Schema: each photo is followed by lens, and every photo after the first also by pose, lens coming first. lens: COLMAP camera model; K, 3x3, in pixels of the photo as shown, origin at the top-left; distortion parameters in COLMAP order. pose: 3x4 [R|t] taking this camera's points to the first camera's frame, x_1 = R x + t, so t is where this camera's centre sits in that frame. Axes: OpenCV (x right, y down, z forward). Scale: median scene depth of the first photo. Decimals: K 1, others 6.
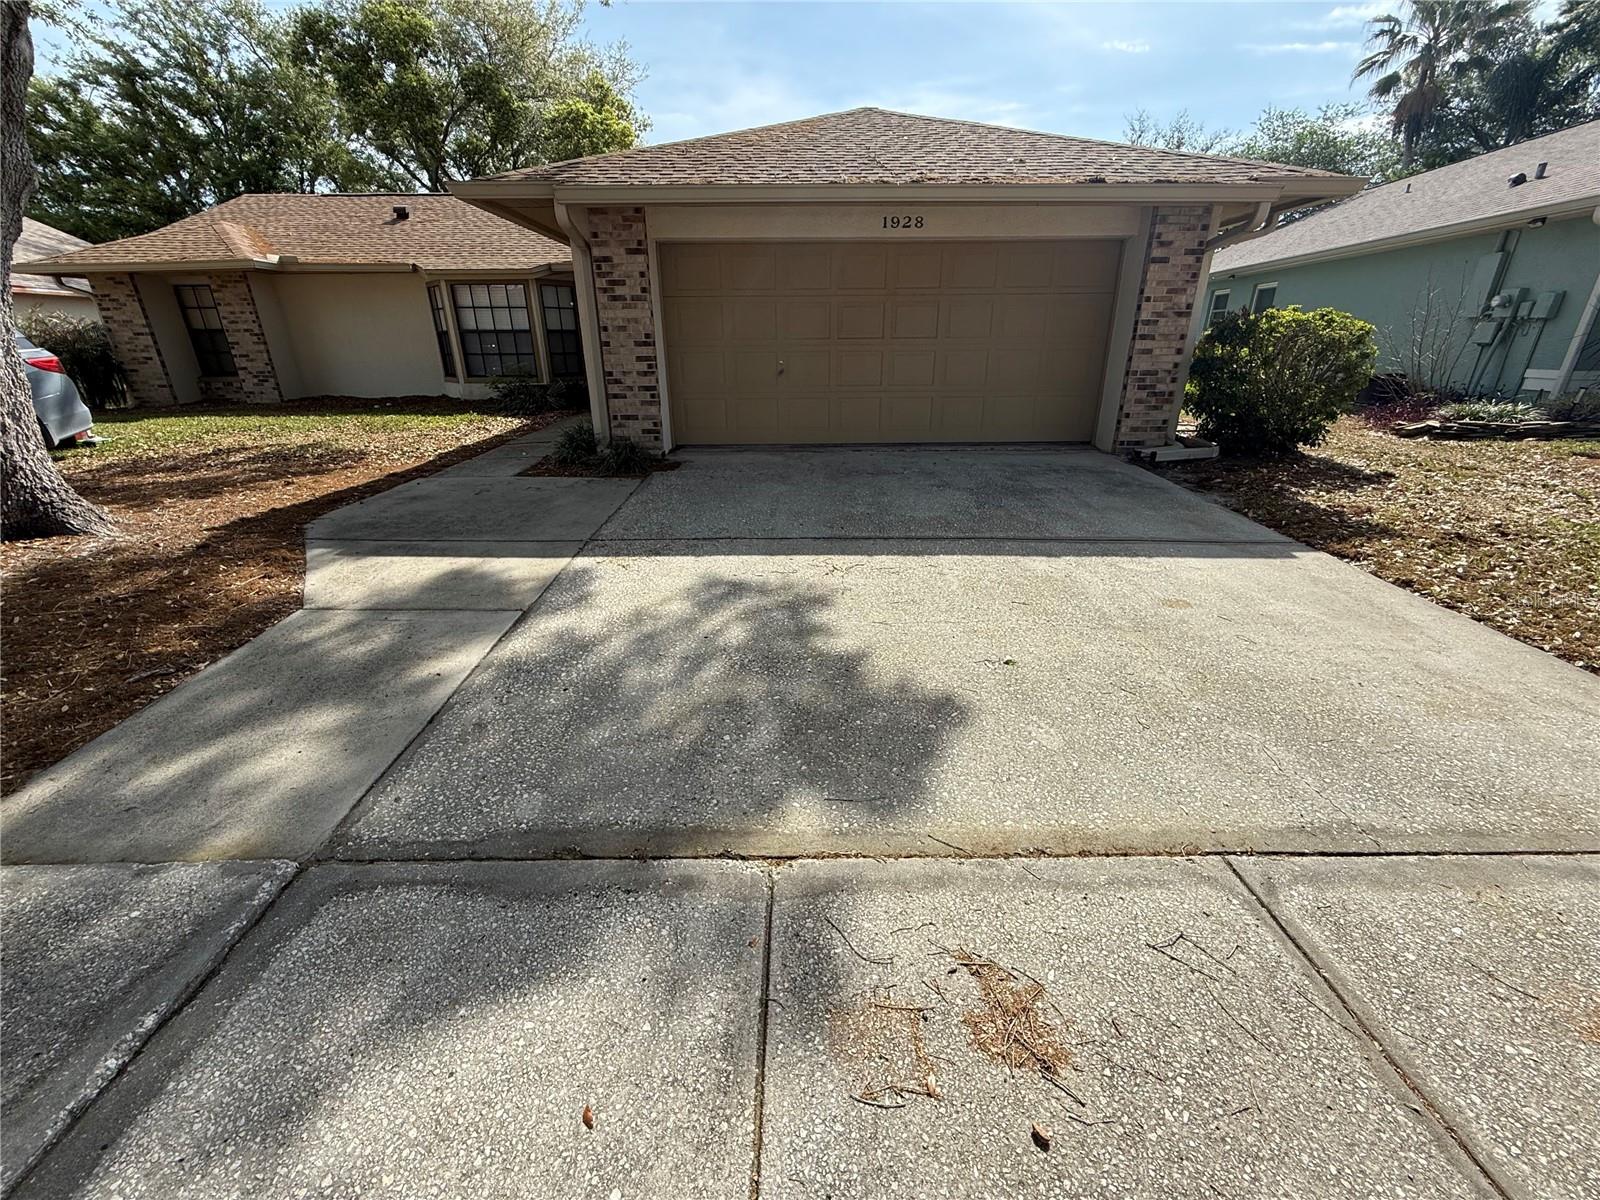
lens RADIAL K [[639.6, 0, 798.4], [0, 639.6, 597.3], [0, 0, 1]] dist [0.000121, -0.000695]
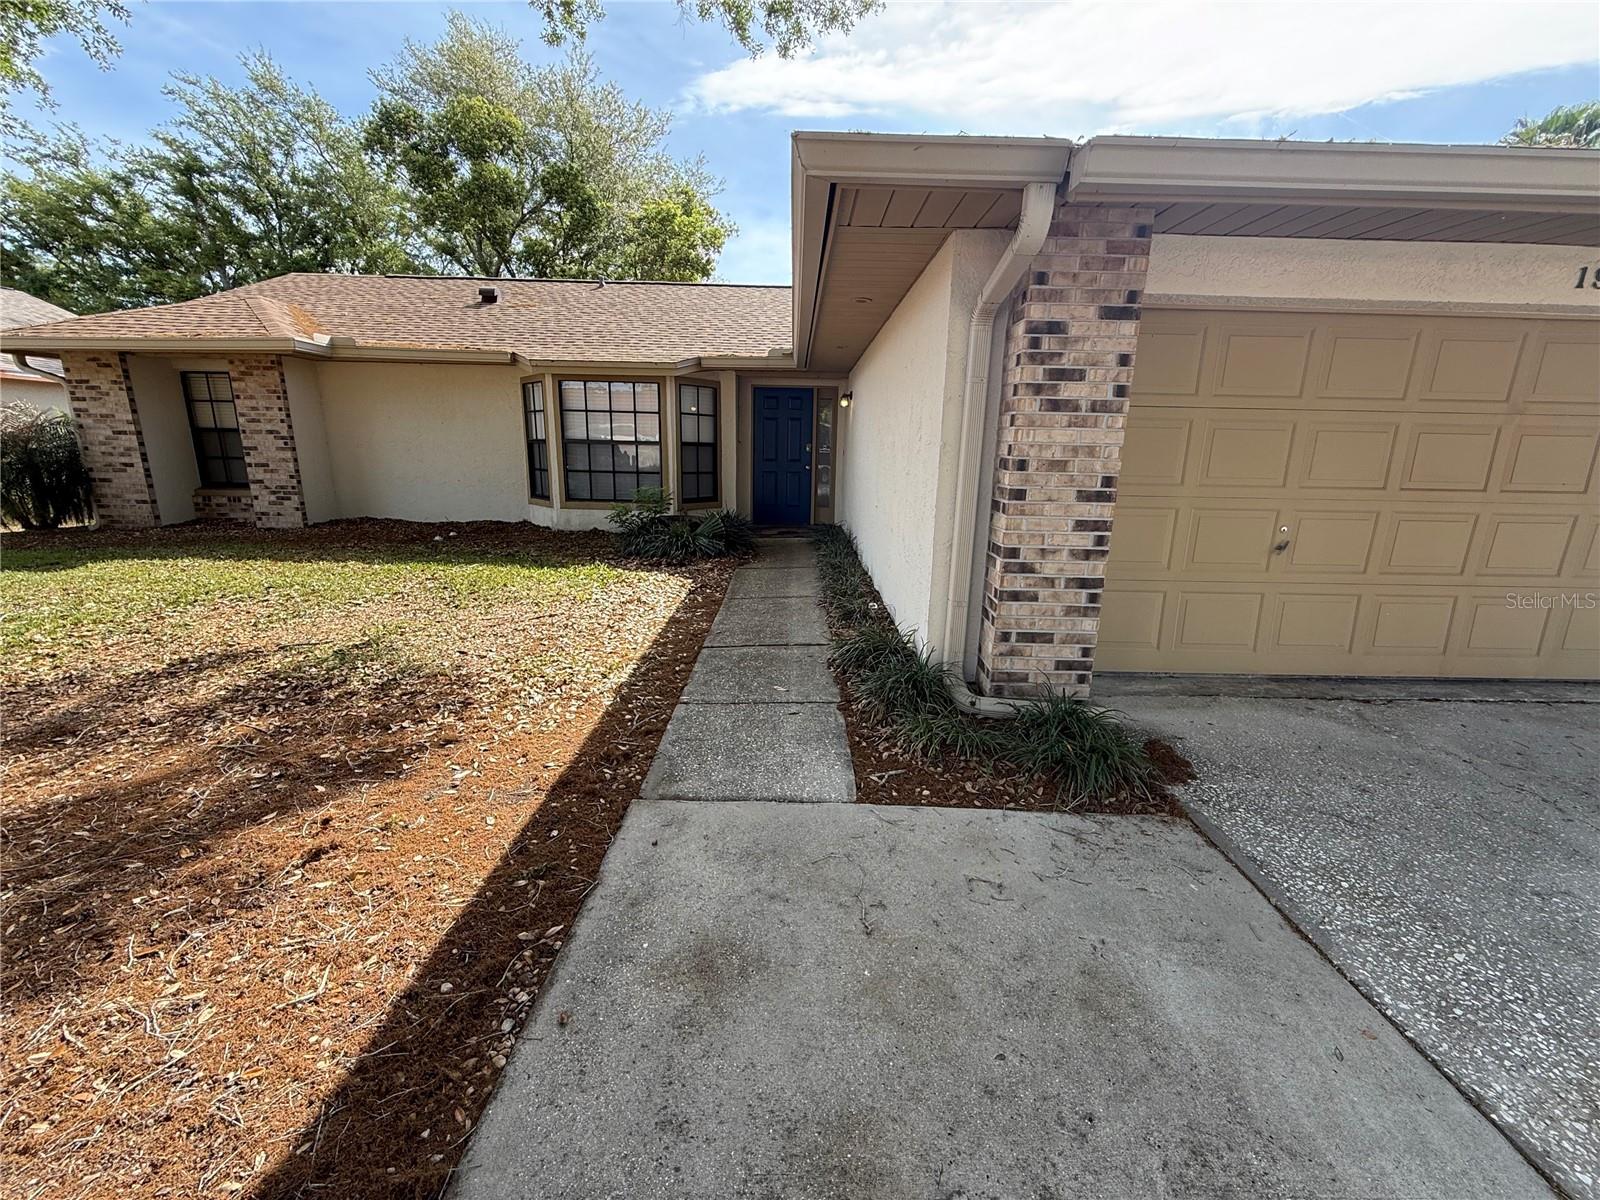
lens RADIAL K [[639.6, 0, 799.9], [0, 639.6, 597.1], [0, 0, 1]] dist [0.000121, -0.000695]
pose [[0.999652, 0.025404, 0.007114, -0.254181], [-0.024052, 0.988412, -0.149880, -0.133376], [-0.010839, 0.149657, 0.988679, 0.293941]]
